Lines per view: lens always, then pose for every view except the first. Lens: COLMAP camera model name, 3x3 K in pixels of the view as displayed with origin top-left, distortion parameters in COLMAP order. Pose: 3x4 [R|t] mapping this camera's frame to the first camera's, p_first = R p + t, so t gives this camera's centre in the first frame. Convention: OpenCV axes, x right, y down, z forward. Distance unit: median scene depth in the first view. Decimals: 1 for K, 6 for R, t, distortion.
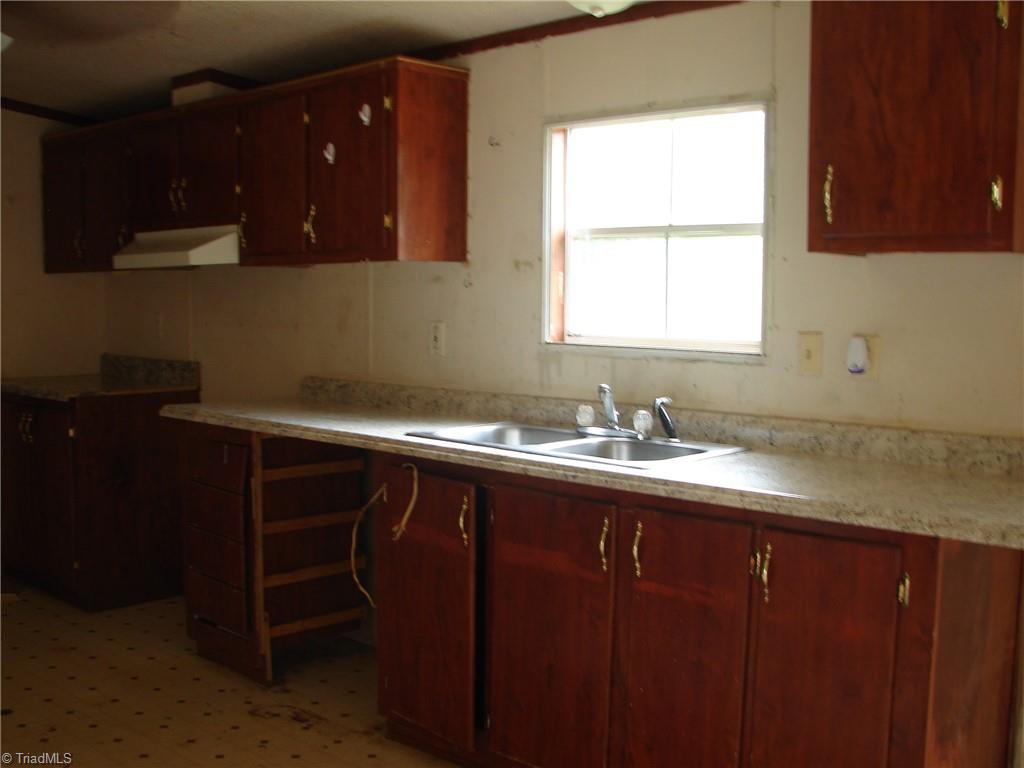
lens RADIAL K [[1109.5, 0, 518.3], [0, 1109.5, 392.1], [0, 0, 1]] dist [-0.137982, 0.000000]
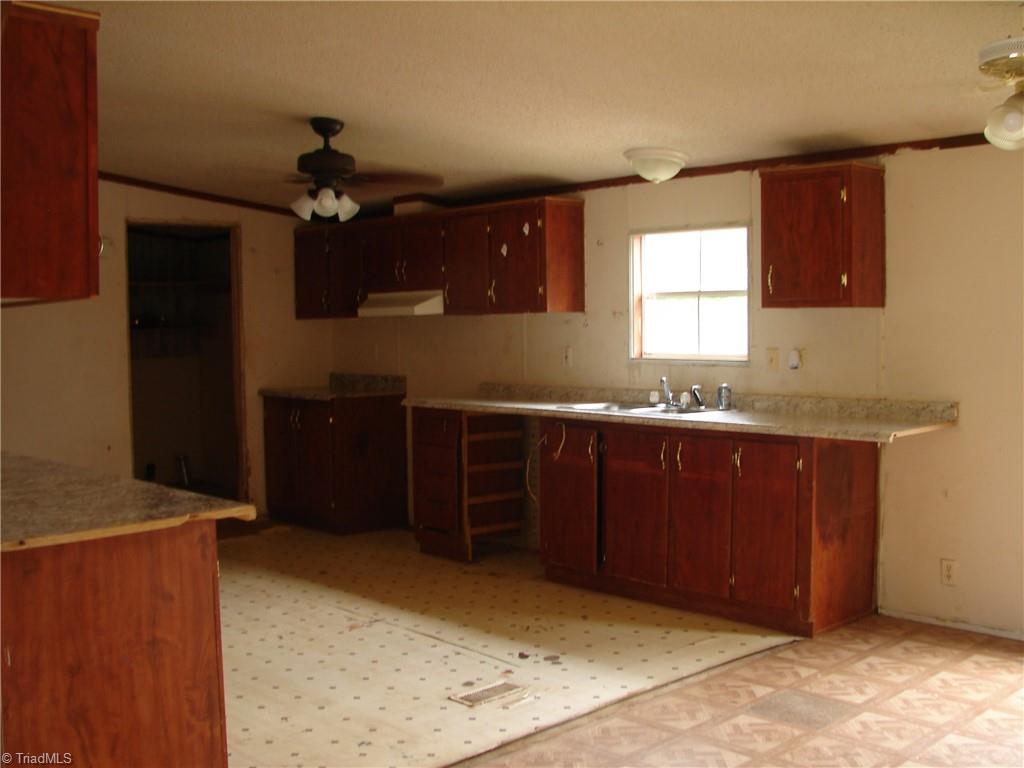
lens RADIAL K [[1109.5, 0, 539.0], [0, 1109.5, 367.7], [0, 0, 1]] dist [-0.137982, 0.000000]
pose [[0.998397, -0.014478, -0.054709, -0.027340], [0.011728, 0.998667, -0.050262, 0.060585], [0.055364, 0.049540, 0.997237, -0.797421]]
